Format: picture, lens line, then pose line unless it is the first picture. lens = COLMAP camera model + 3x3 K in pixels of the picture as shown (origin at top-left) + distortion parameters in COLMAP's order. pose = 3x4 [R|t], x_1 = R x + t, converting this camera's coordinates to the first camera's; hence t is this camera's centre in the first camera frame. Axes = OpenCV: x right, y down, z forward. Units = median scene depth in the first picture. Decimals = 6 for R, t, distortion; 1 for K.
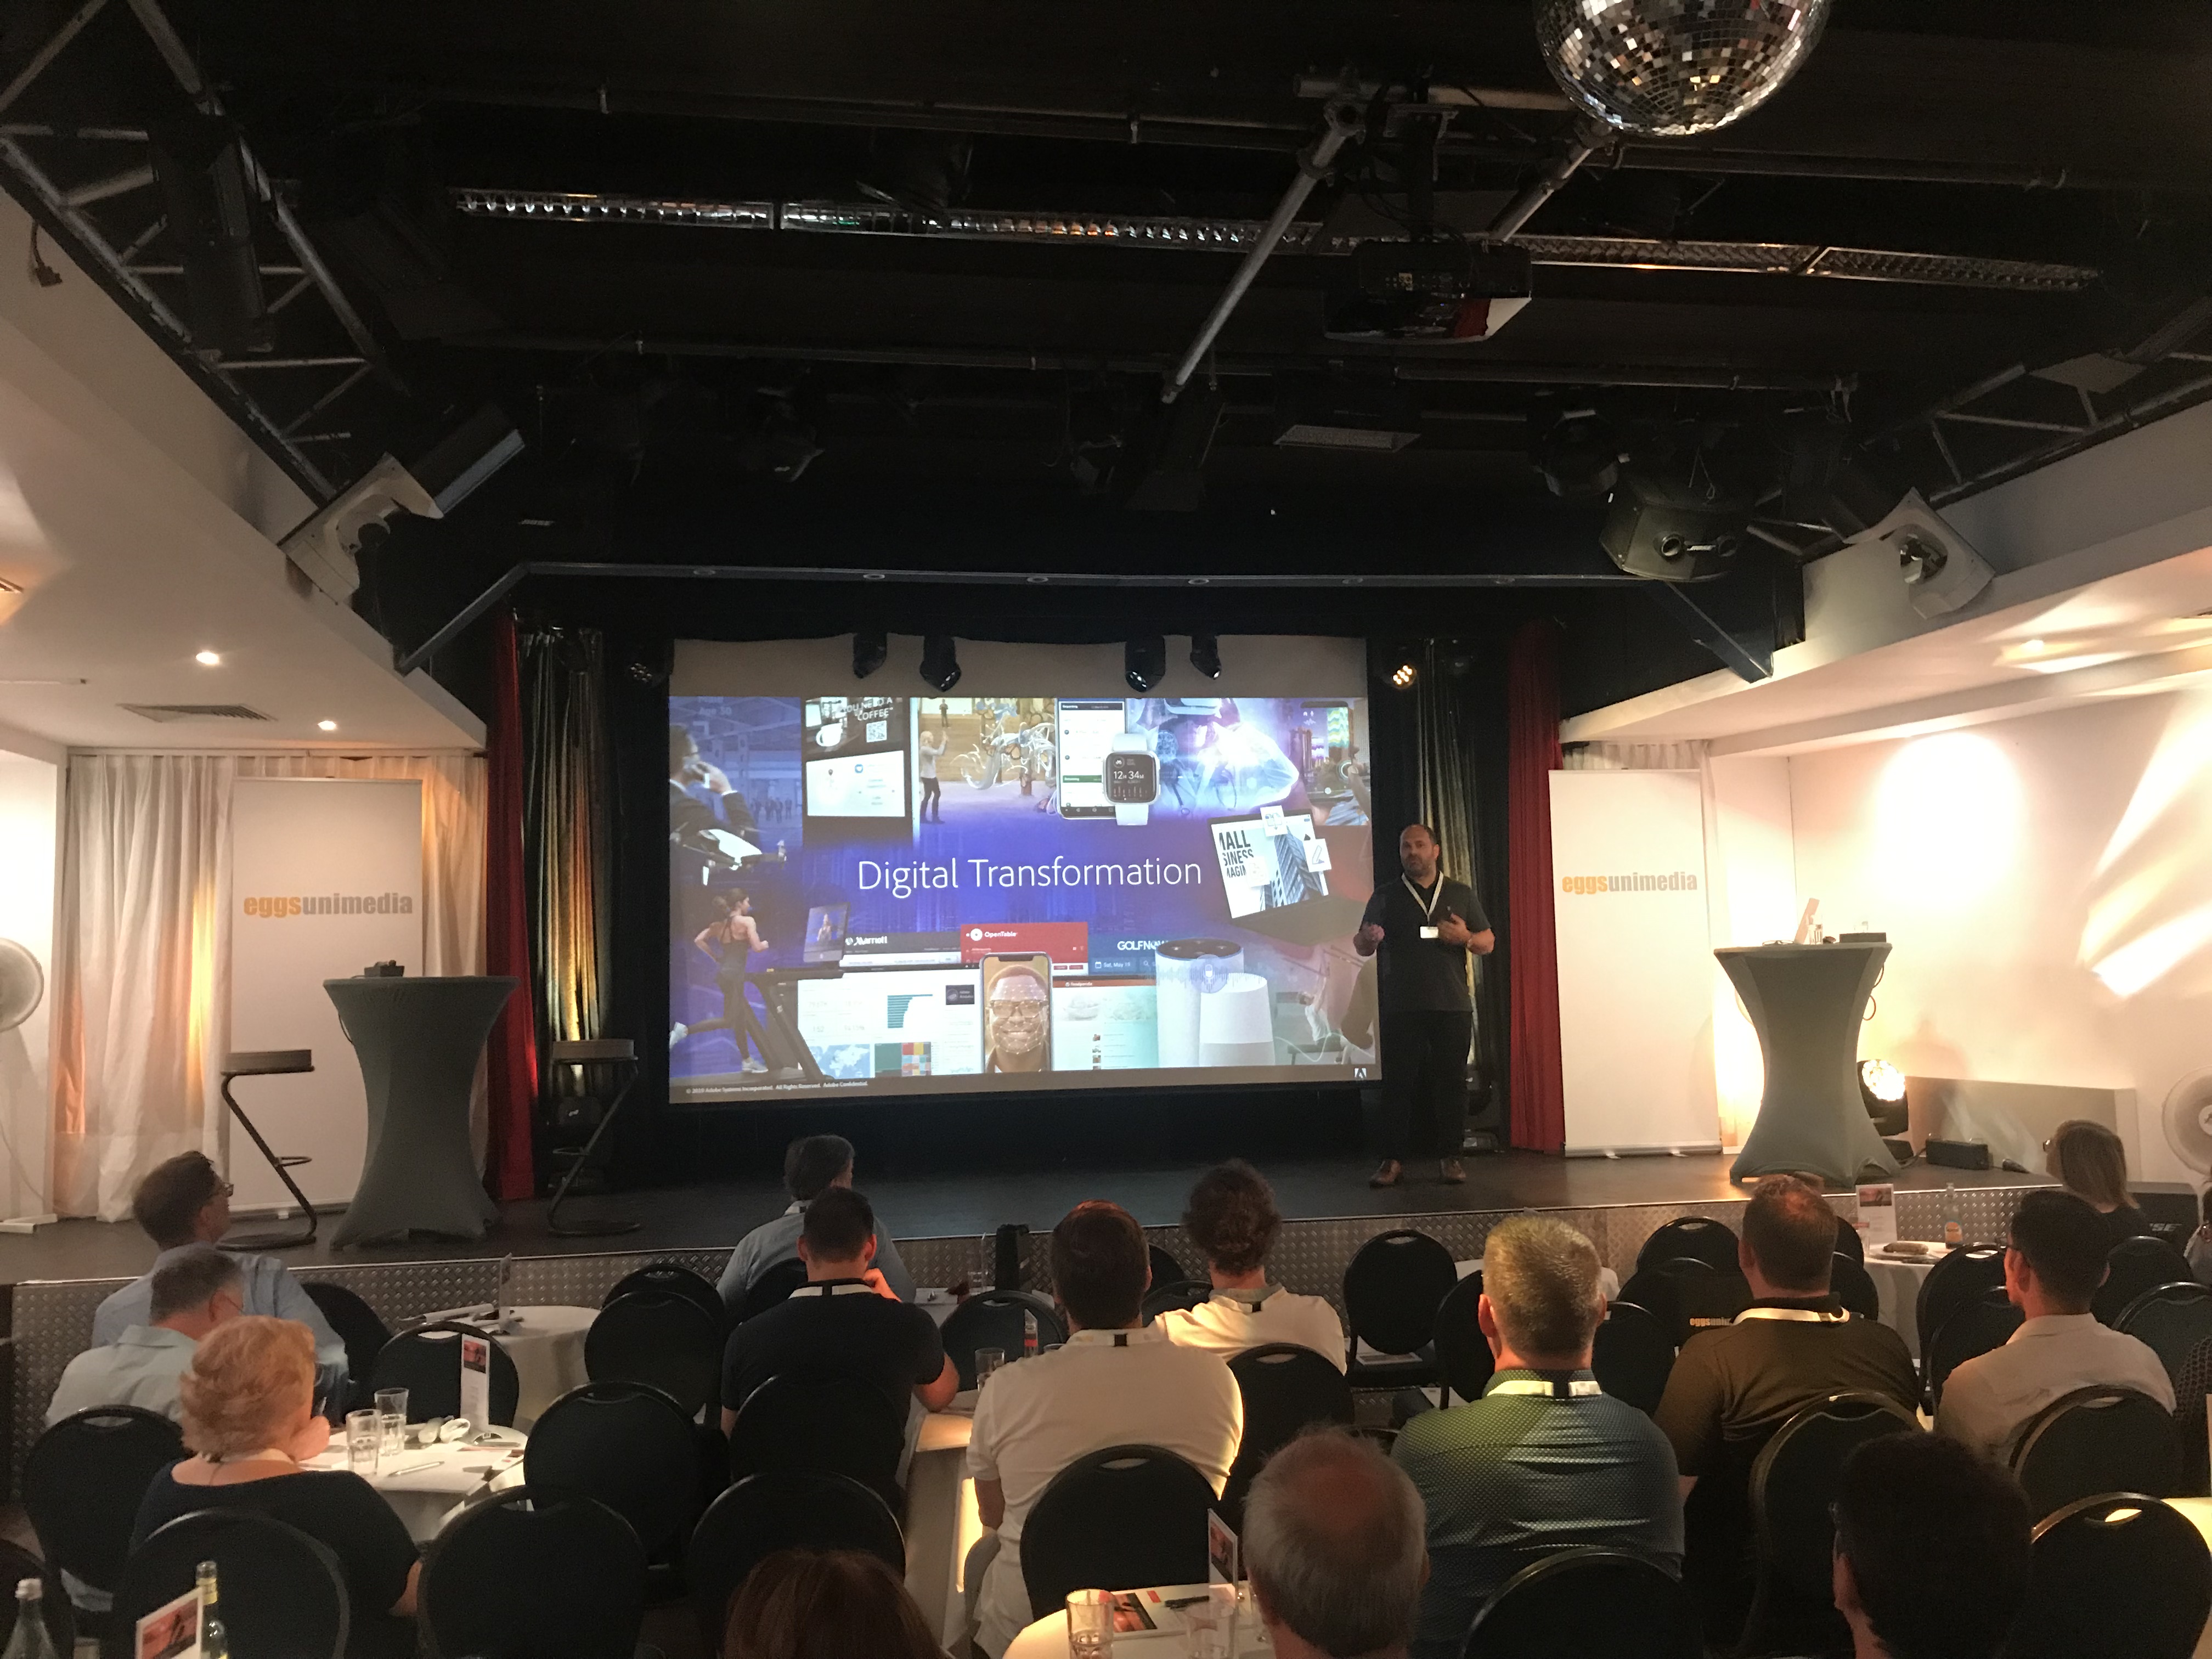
lens RADIAL K [[1826.1, 0, 1106.0], [0, 1826.1, 829.5], [0, 0, 1]] dist [0.003860, -0.006062]
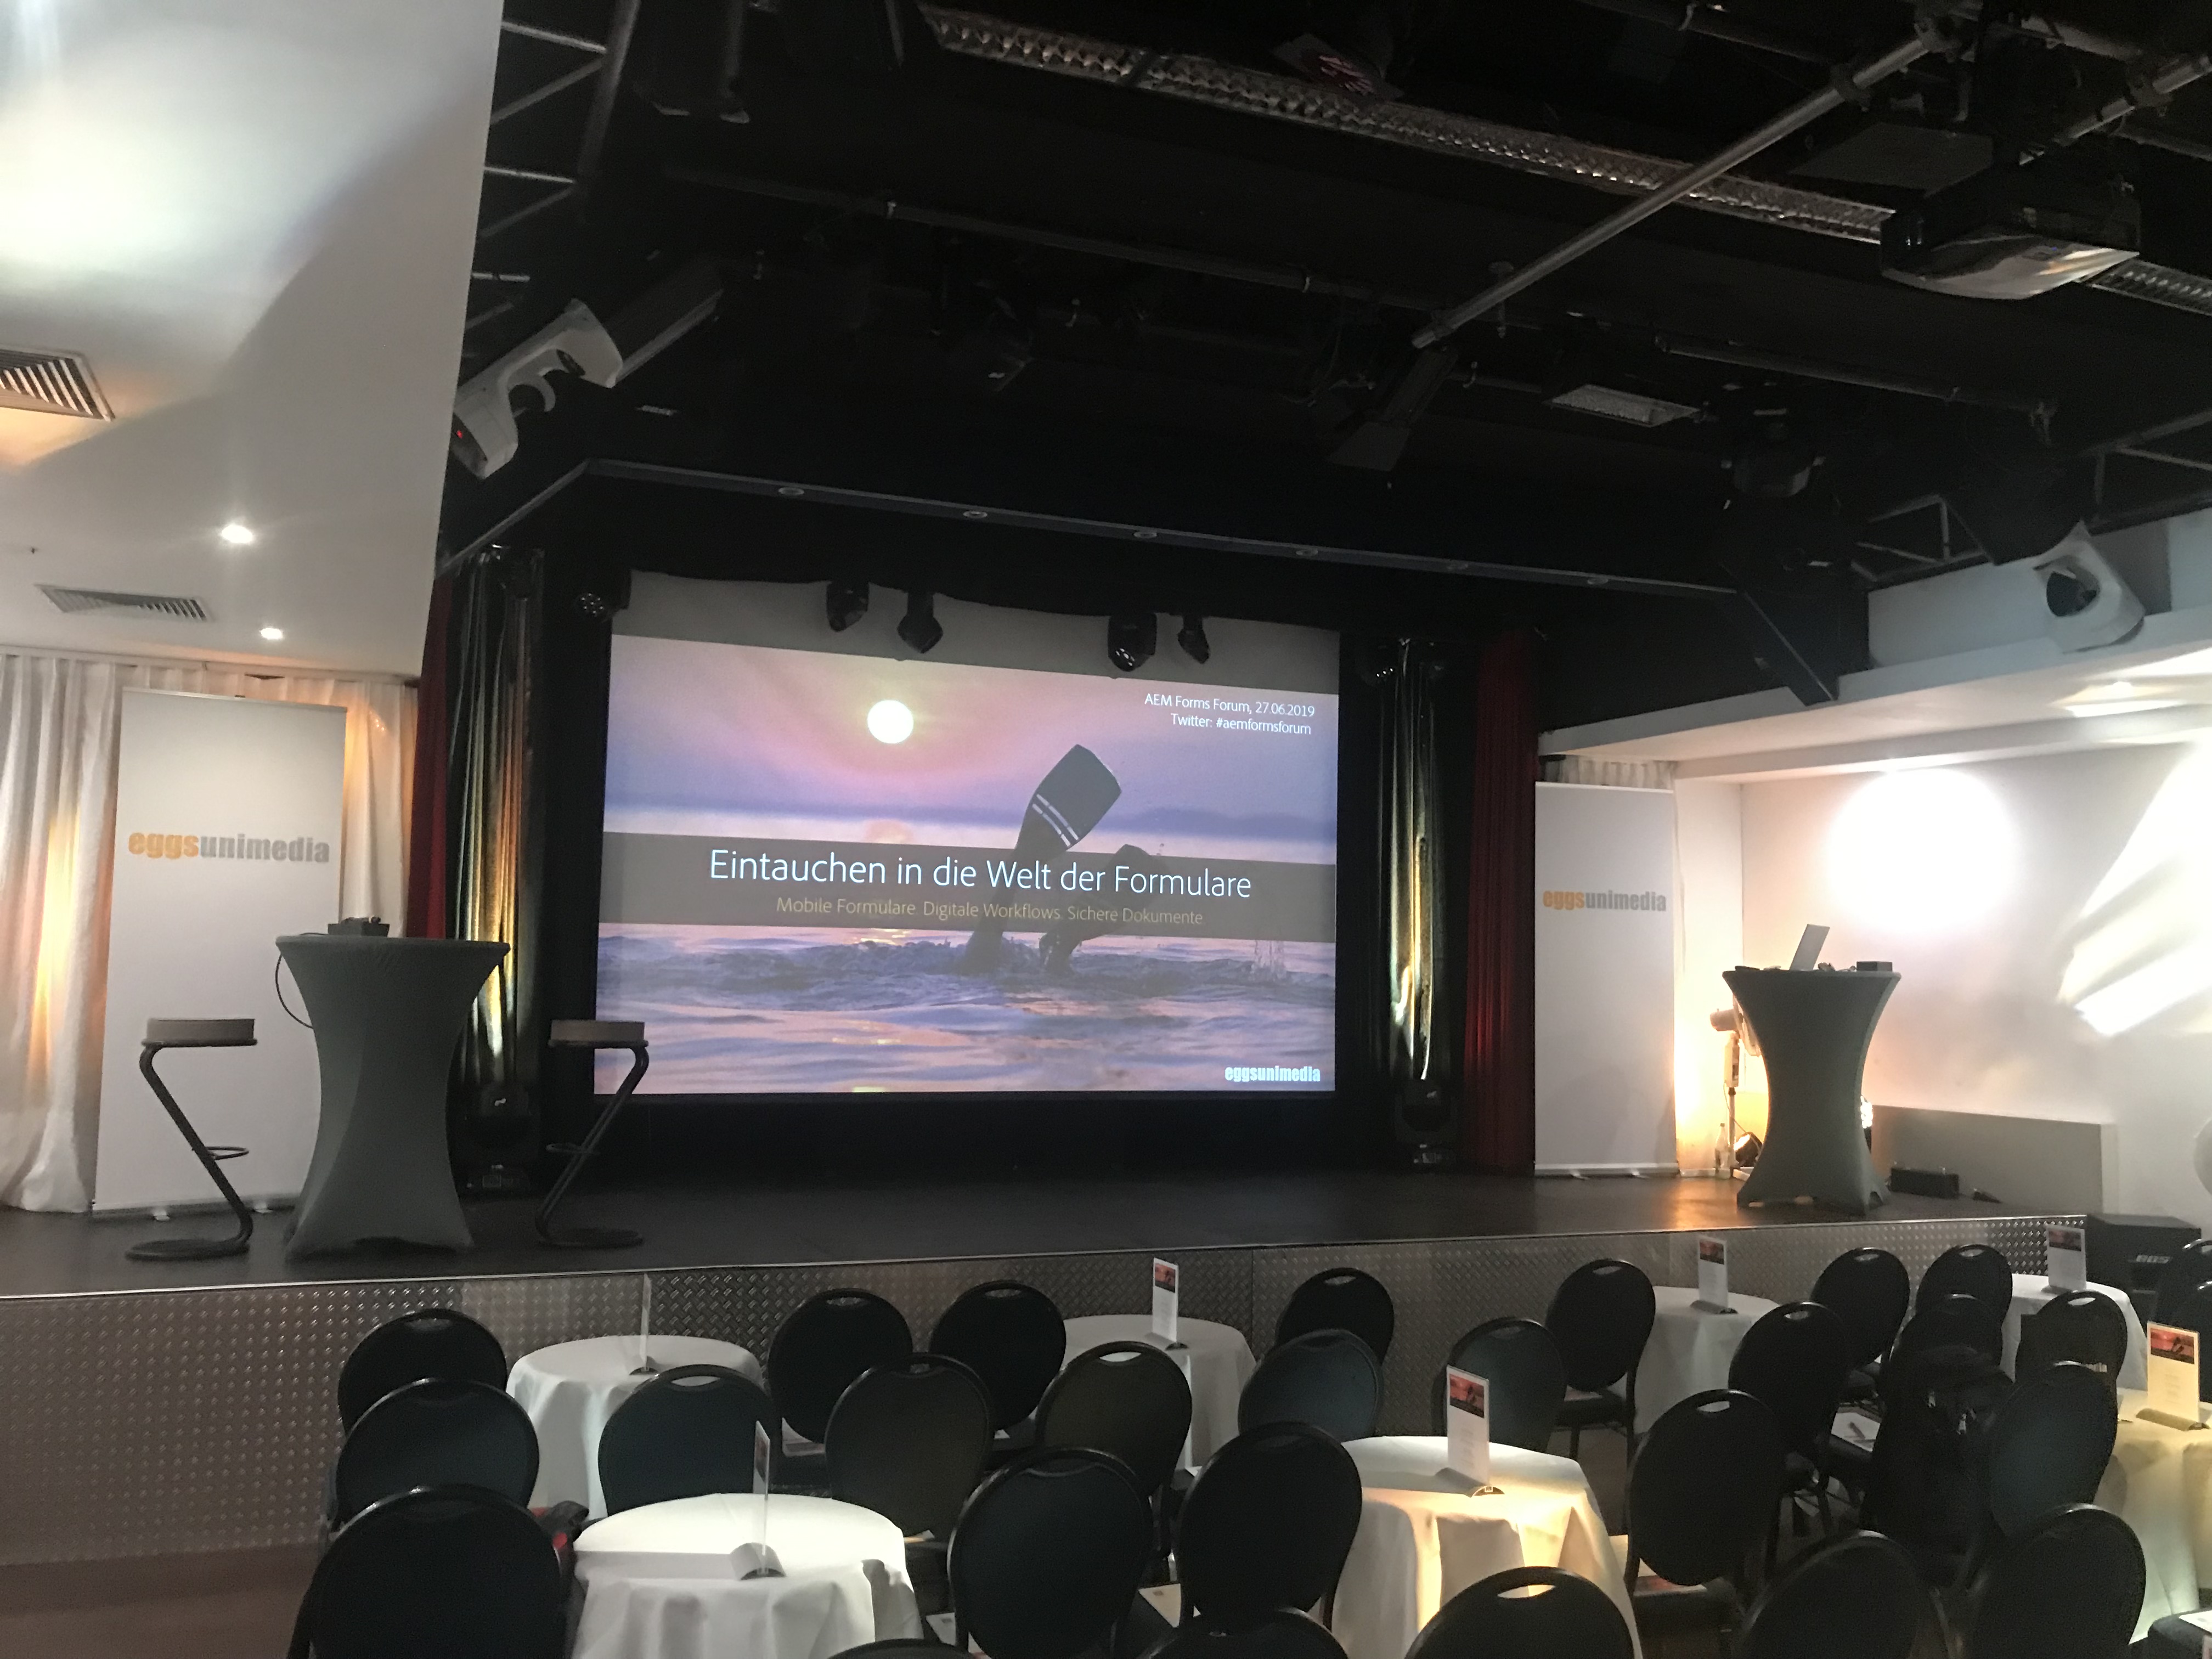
lens RADIAL K [[1825.4, 0, 1106.0], [0, 1825.4, 829.5], [0, 0, 1]] dist [0.006036, 0.006089]
pose [[0.978152, 0.058862, 0.199383, -0.200919], [-0.058775, 0.998251, -0.006360, 0.014892], [-0.199409, -0.005498, 0.979901, 0.094996]]
